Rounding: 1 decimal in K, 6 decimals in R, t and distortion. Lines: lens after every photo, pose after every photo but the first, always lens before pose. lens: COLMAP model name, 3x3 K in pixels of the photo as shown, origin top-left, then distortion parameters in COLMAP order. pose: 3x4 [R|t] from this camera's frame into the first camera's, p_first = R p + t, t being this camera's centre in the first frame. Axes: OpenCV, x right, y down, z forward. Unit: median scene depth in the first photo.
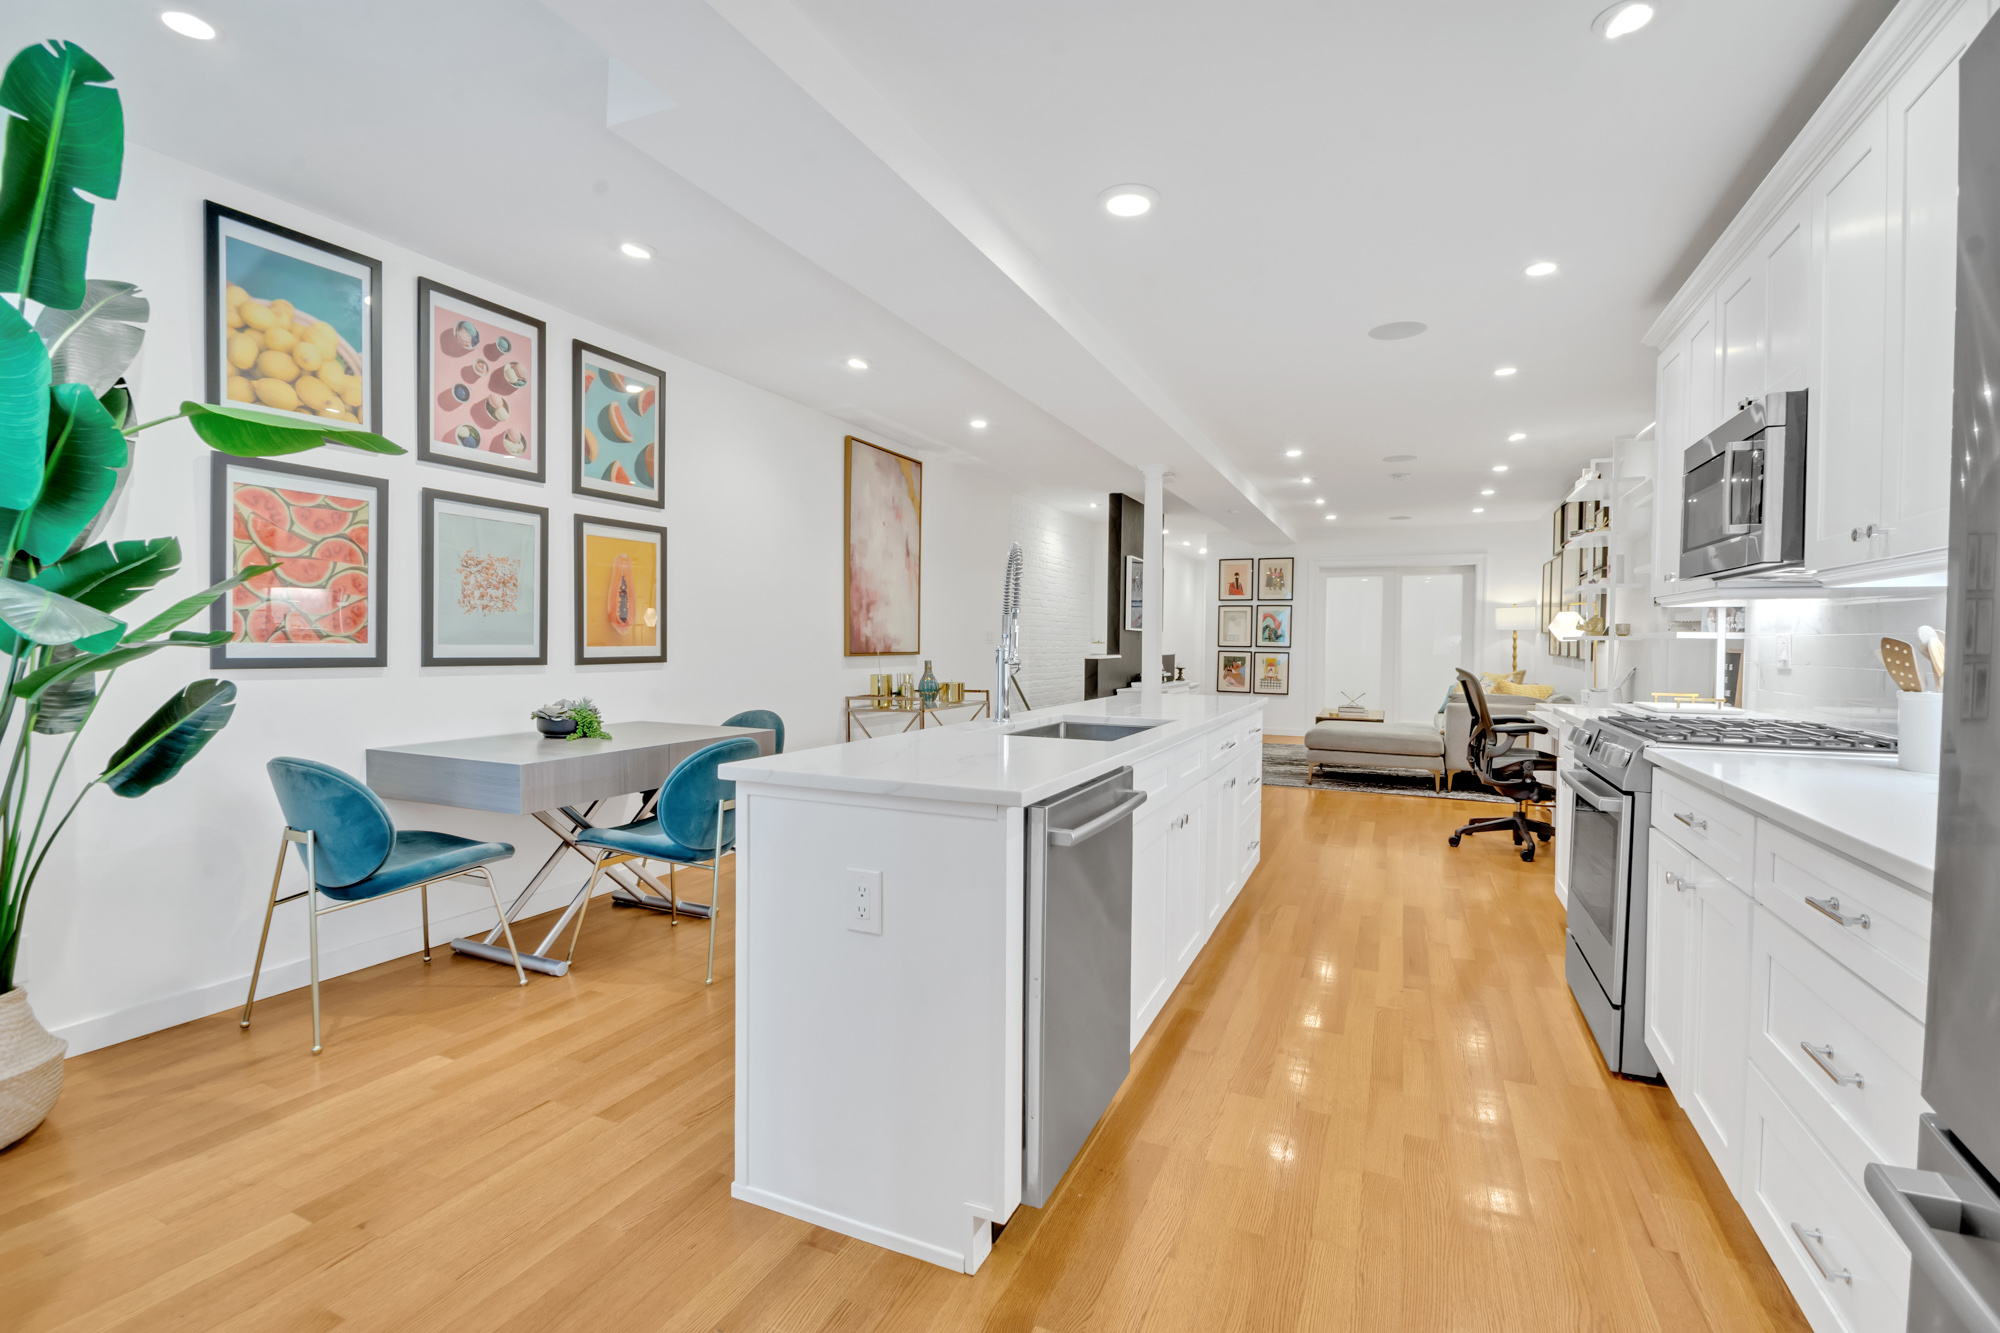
lens RADIAL K [[895.5, 0, 1009.8], [0, 895.5, 661.4], [0, 0, 1]] dist [-0.002983, -0.000437]
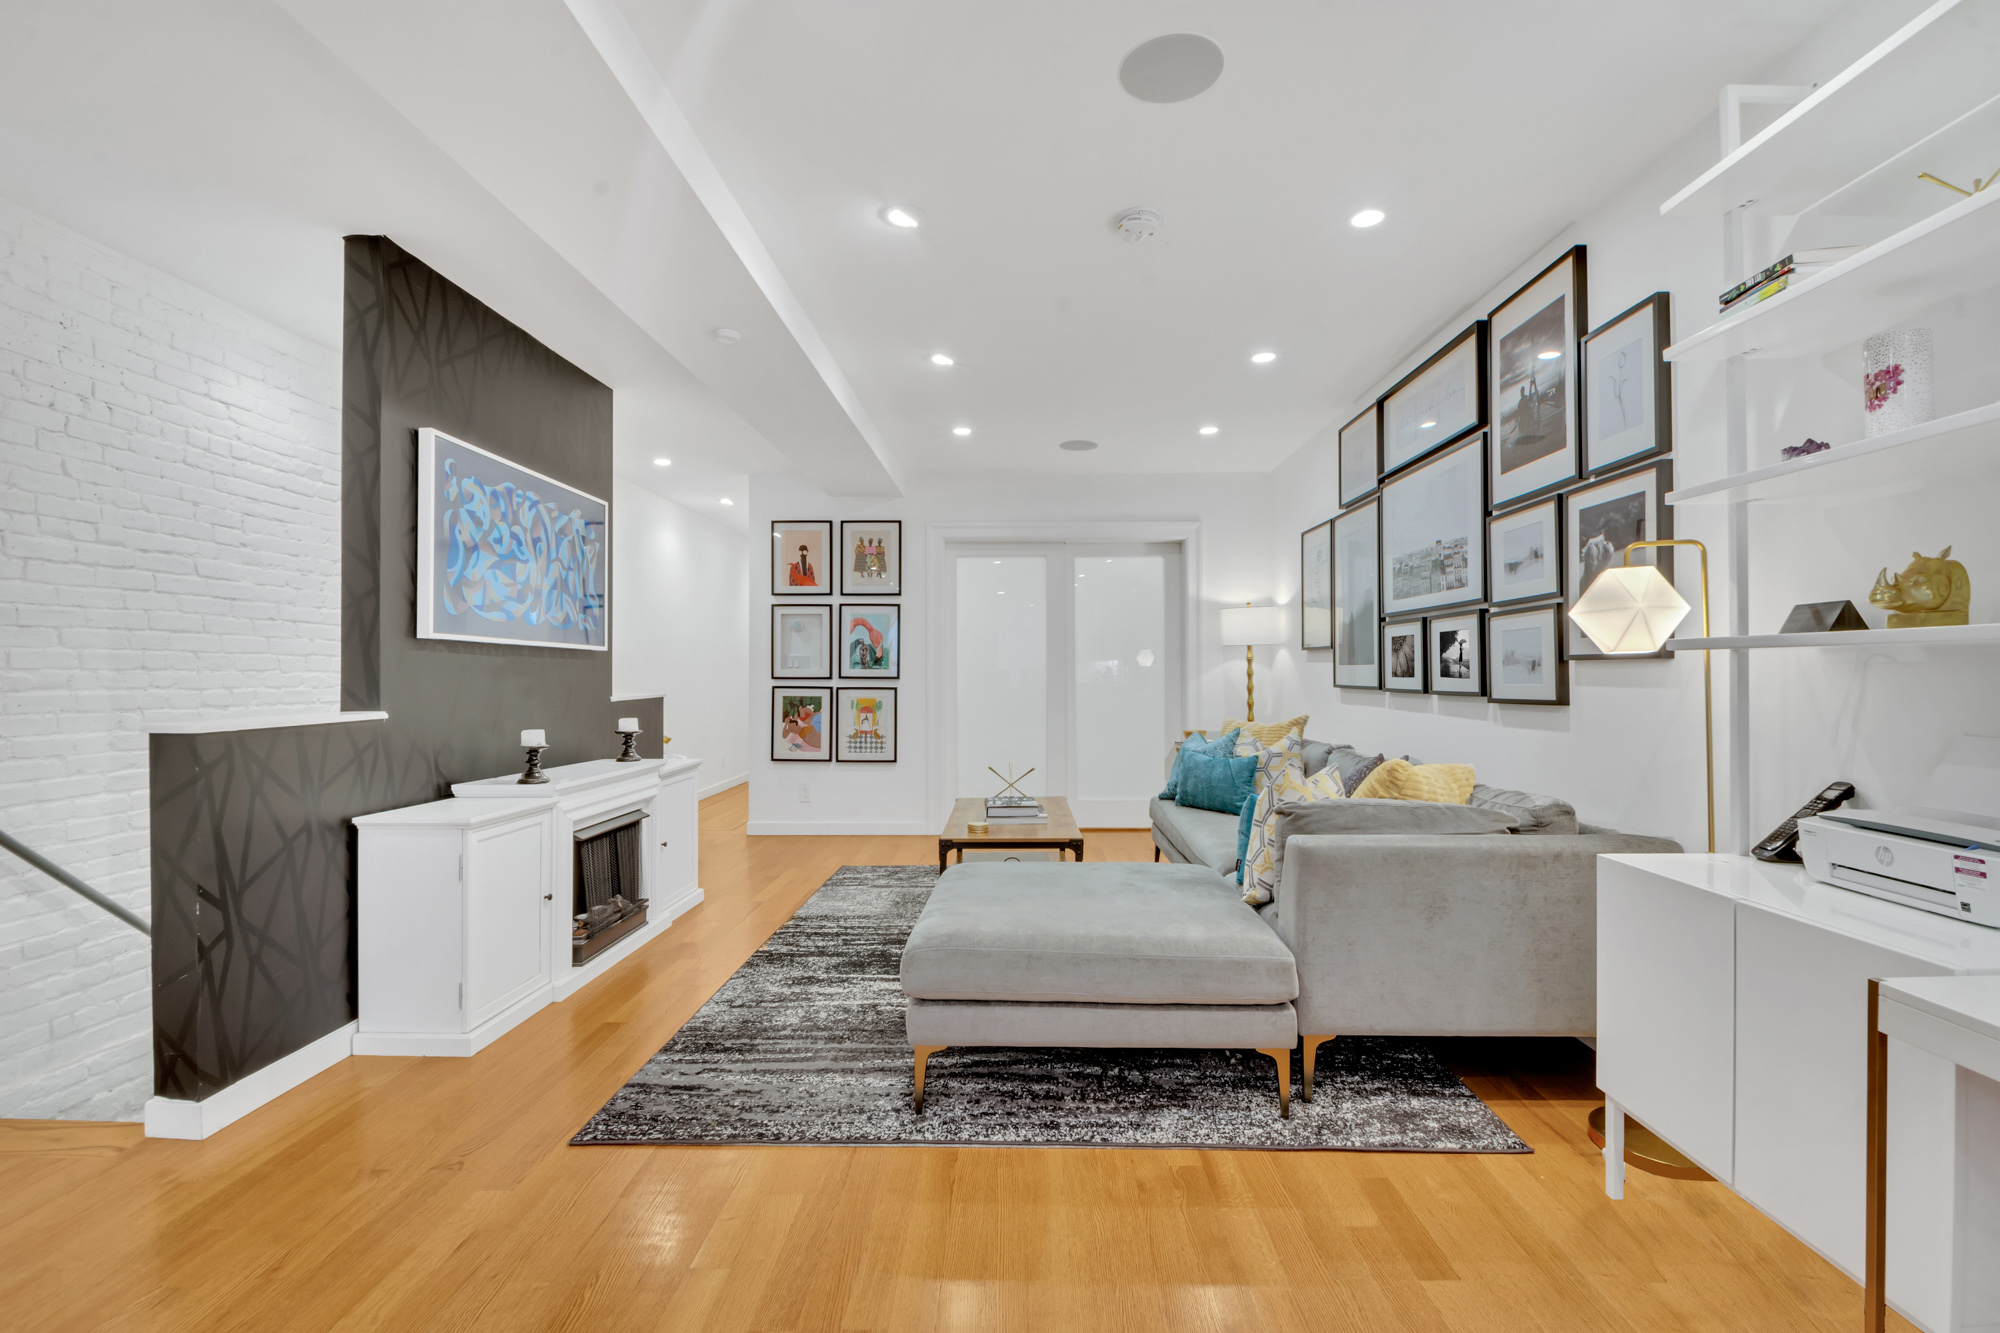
lens RADIAL K [[895.5, 0, 1010.8], [0, 895.5, 664.8], [0, 0, 1]] dist [-0.002983, -0.000437]
pose [[0.918859, -0.010024, 0.394459, 0.432092], [0.021586, 0.999457, -0.024884, -0.024241], [-0.393995, 0.031380, 0.918577, 1.255782]]
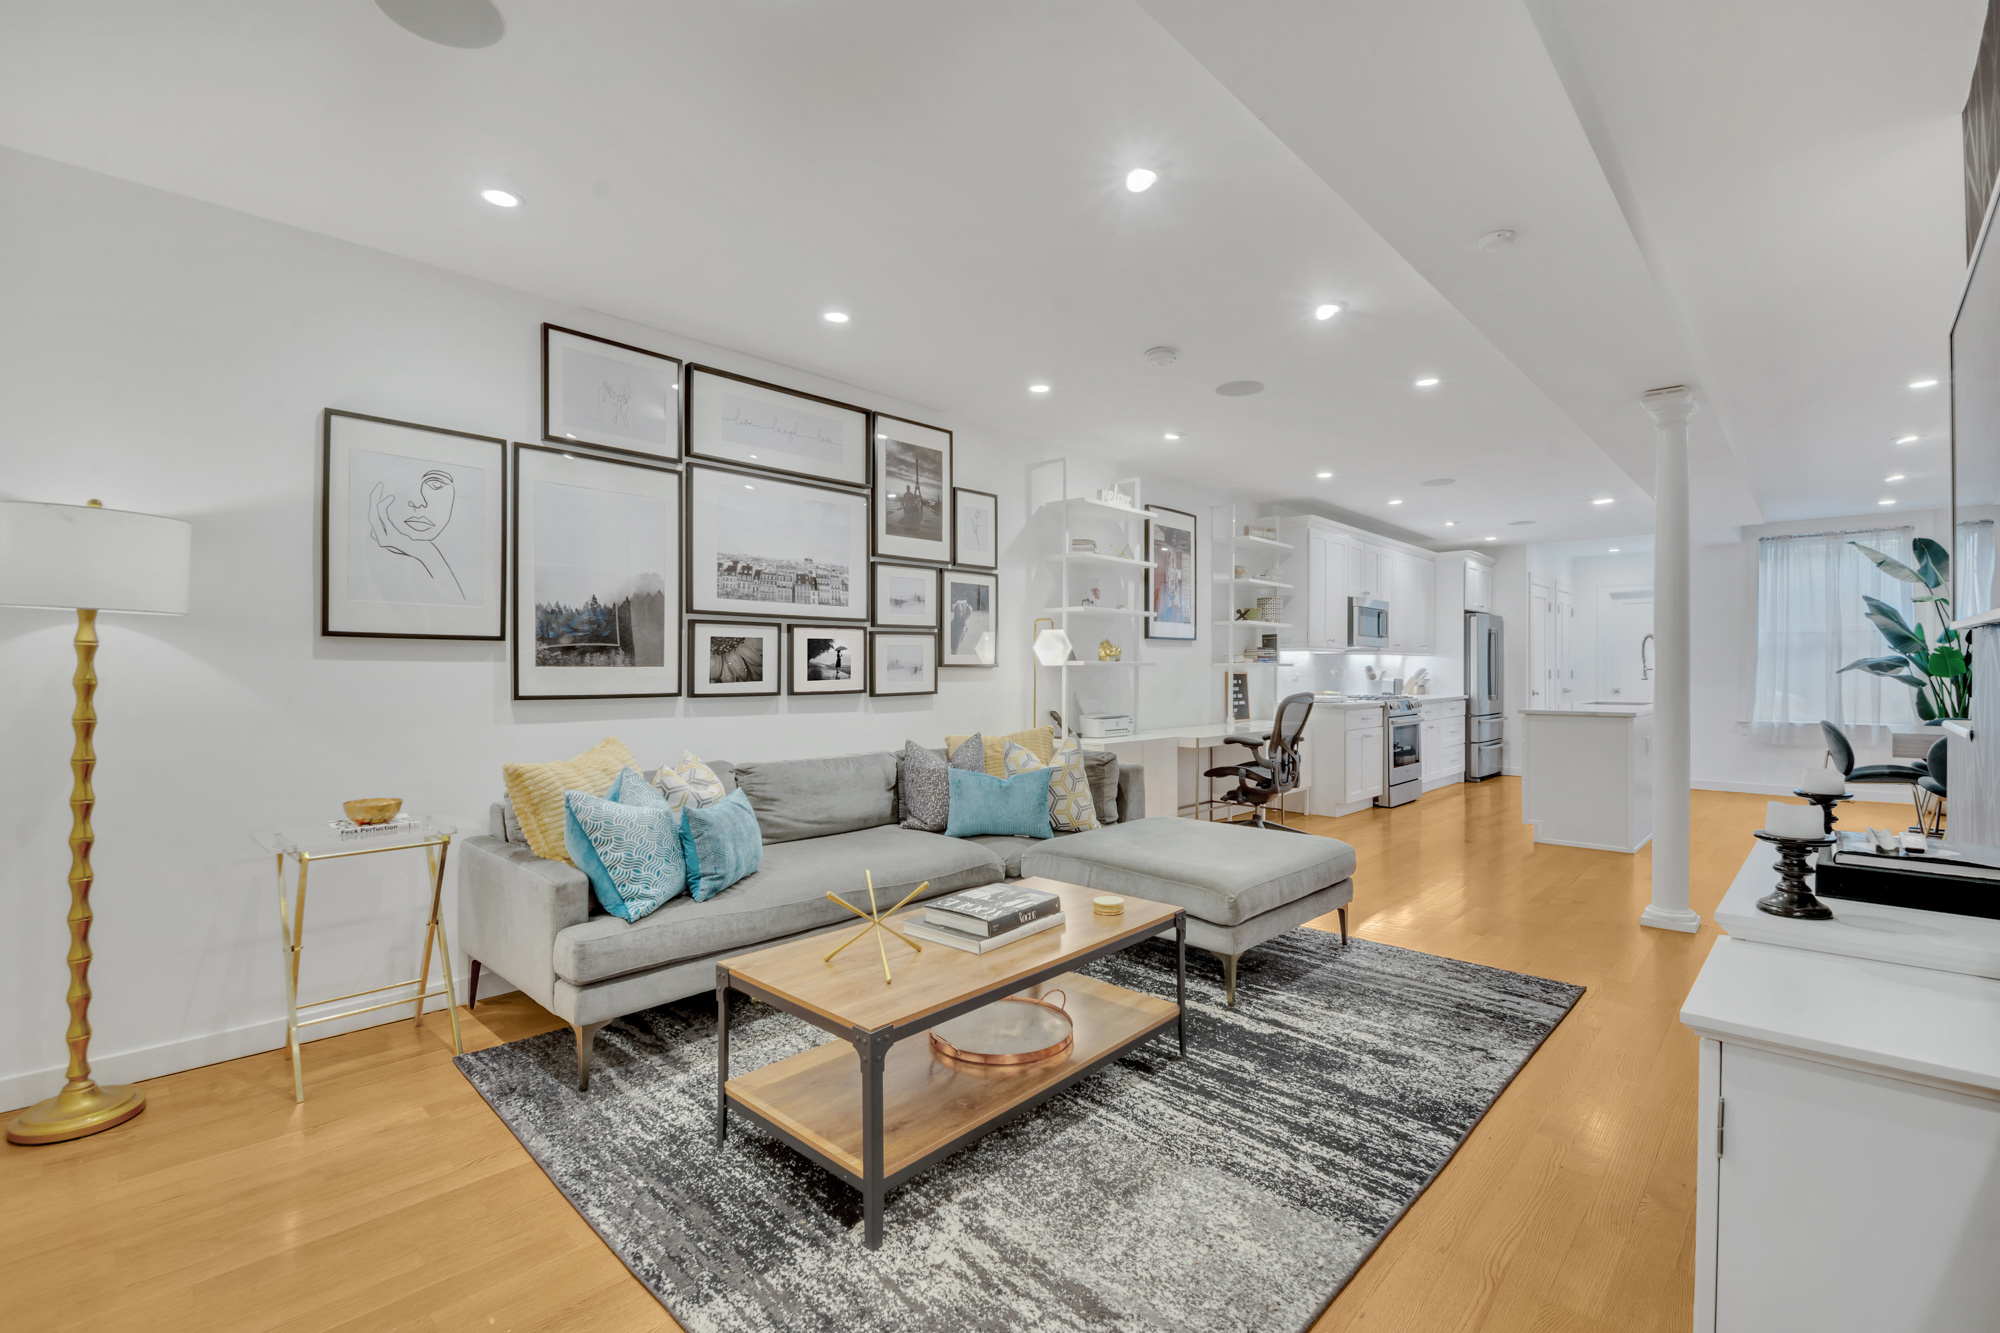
lens RADIAL K [[895.5, 0, 1008.2], [0, 895.5, 672.8], [0, 0, 1]] dist [-0.002983, -0.000437]
pose [[-0.949297, -0.012654, 0.314126, 0.653668], [-0.003026, 0.999511, 0.031119, -0.066395], [-0.314367, 0.028590, -0.948871, 2.866448]]
